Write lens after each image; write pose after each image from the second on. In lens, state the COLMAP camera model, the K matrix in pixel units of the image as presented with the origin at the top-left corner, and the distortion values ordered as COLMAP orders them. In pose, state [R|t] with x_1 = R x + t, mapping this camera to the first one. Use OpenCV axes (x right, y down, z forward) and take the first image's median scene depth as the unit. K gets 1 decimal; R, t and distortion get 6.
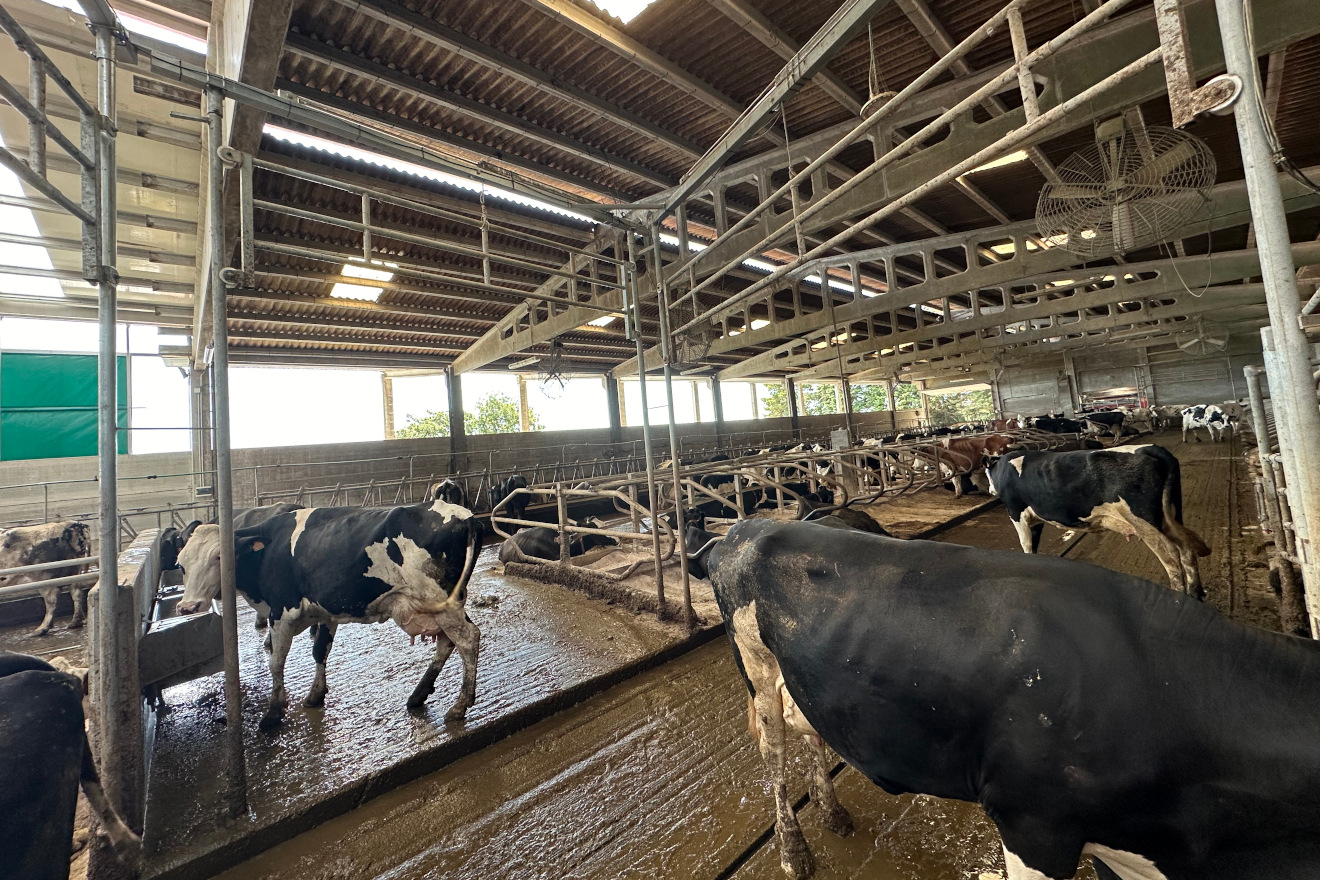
lens RADIAL K [[518.0, 0, 660.0], [0, 518.0, 440.0], [0, 0, 1]] dist [0.000851, 0.000072]
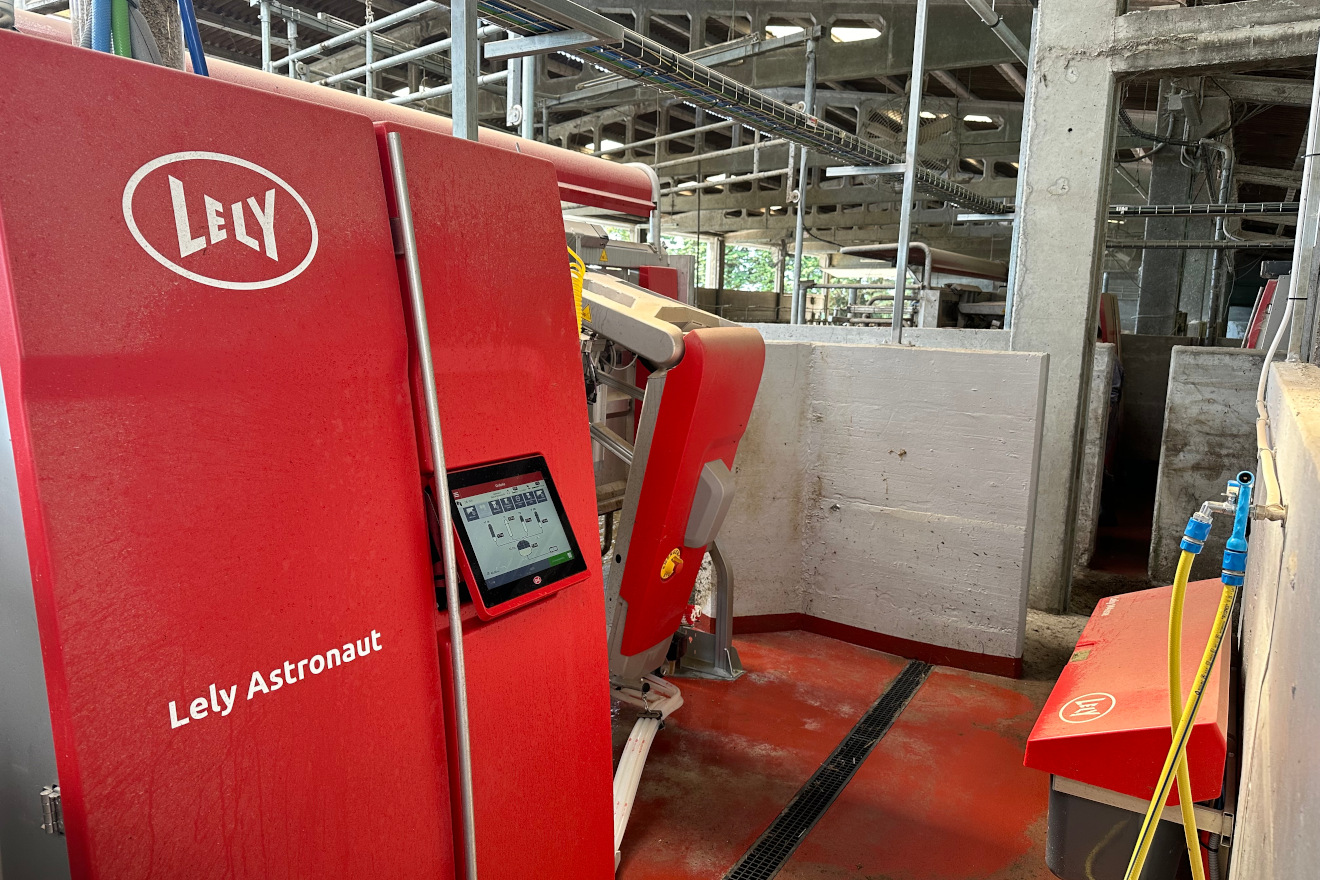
lens RADIAL K [[932.4, 0, 660.0], [0, 932.4, 440.0], [0, 0, 1]] dist [0.001860, -0.000033]
pose [[0.955734, 0.076856, 0.284017, -0.055601], [-0.115022, 0.986061, 0.120225, 0.008556], [-0.270818, -0.147571, 0.951252, -0.211050]]
